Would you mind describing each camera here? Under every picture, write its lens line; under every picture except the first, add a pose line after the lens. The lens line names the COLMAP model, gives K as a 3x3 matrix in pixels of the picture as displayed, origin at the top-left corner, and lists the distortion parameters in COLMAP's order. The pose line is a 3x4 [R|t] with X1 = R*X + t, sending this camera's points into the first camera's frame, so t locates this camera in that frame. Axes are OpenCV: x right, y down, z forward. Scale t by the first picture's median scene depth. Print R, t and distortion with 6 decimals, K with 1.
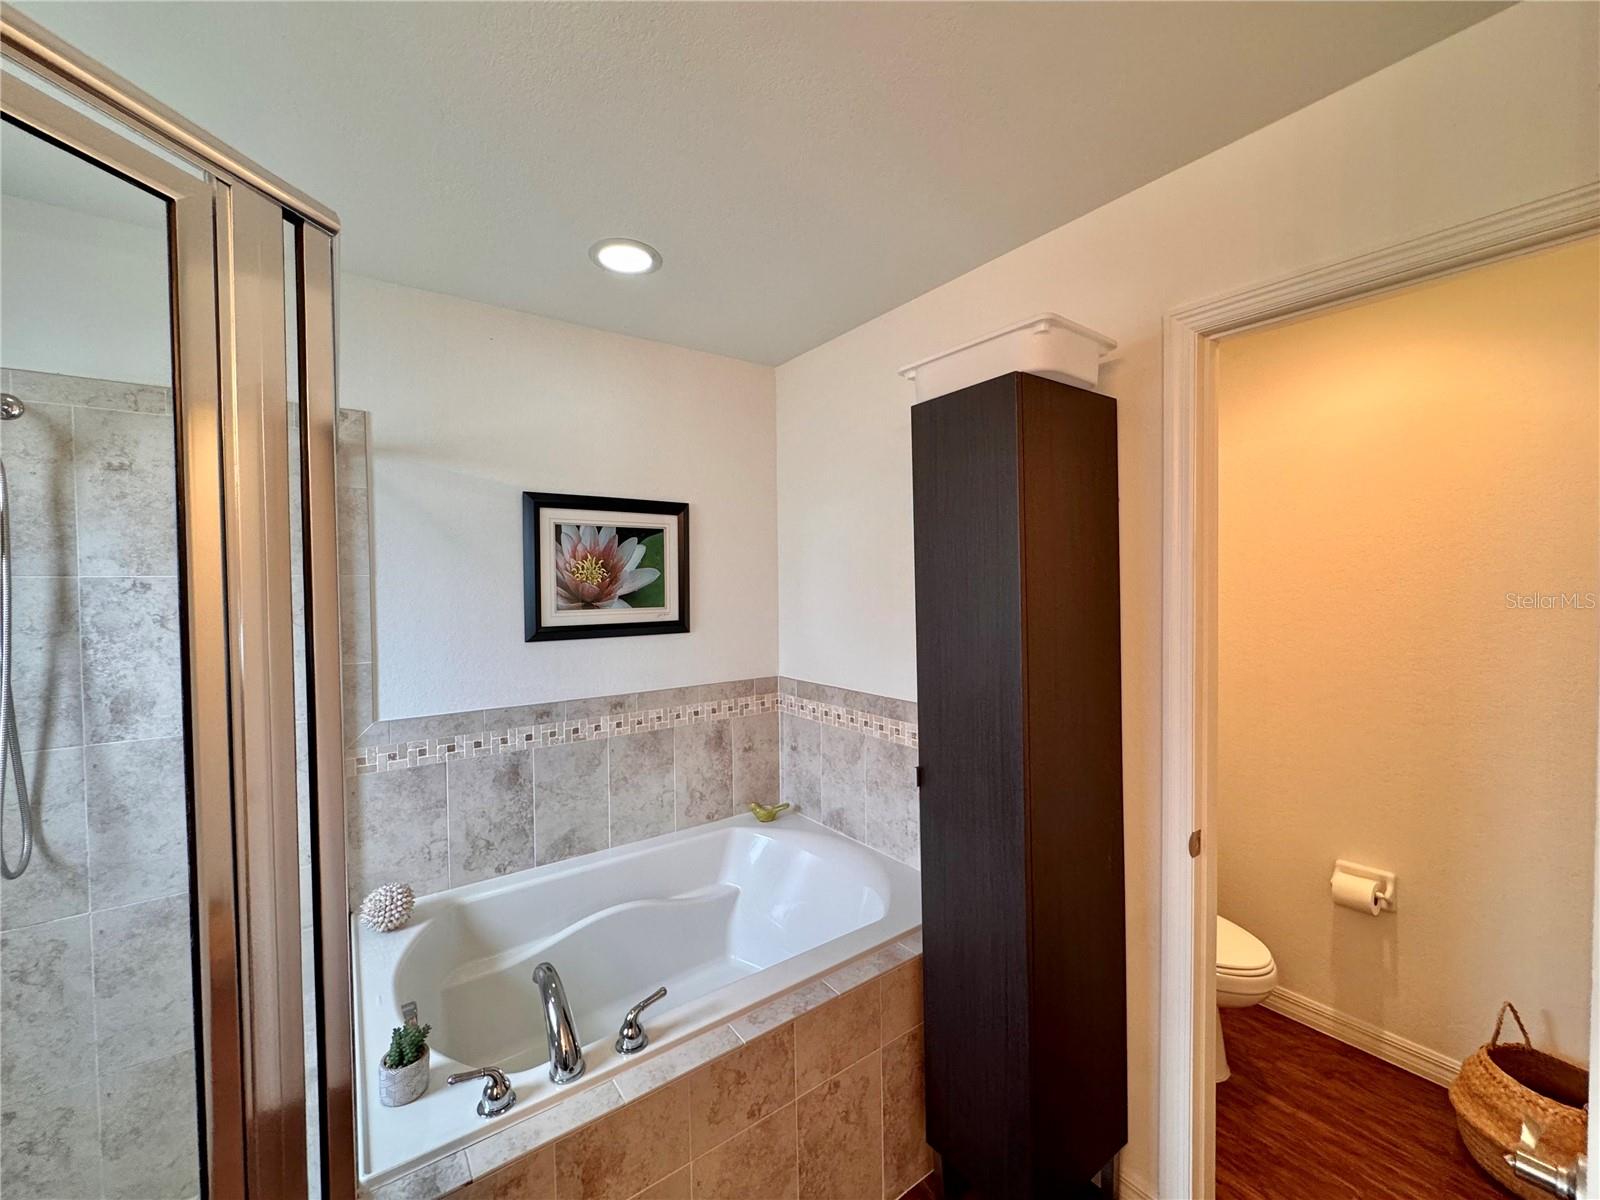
lens RADIAL K [[646.6, 0, 792.8], [0, 646.6, 605.4], [0, 0, 1]] dist [-0.000926, -0.000104]
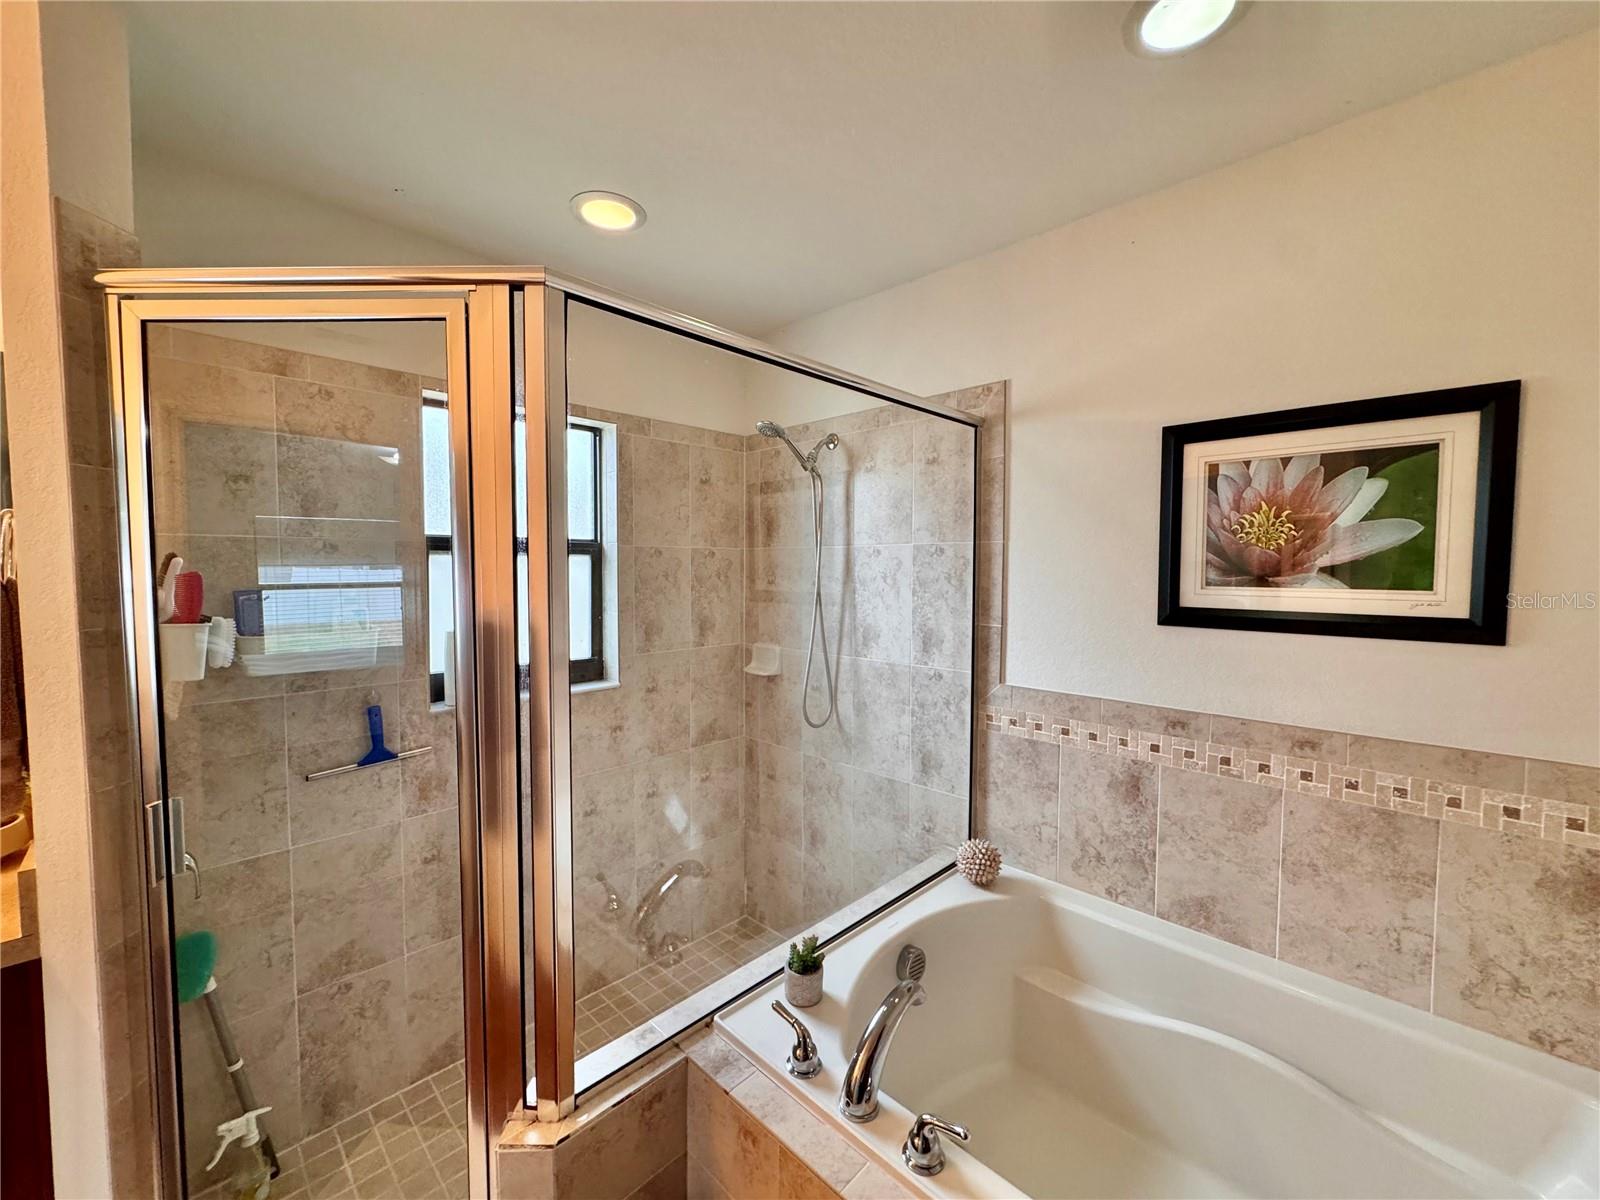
lens RADIAL K [[646.6, 0, 790.8], [0, 646.6, 589.5], [0, 0, 1]] dist [-0.000926, -0.000104]
pose [[0.159486, 0.060122, -0.985368, 0.267637], [-0.024193, 0.998082, 0.056982, -0.017917], [0.986904, 0.014751, 0.160634, 0.438350]]
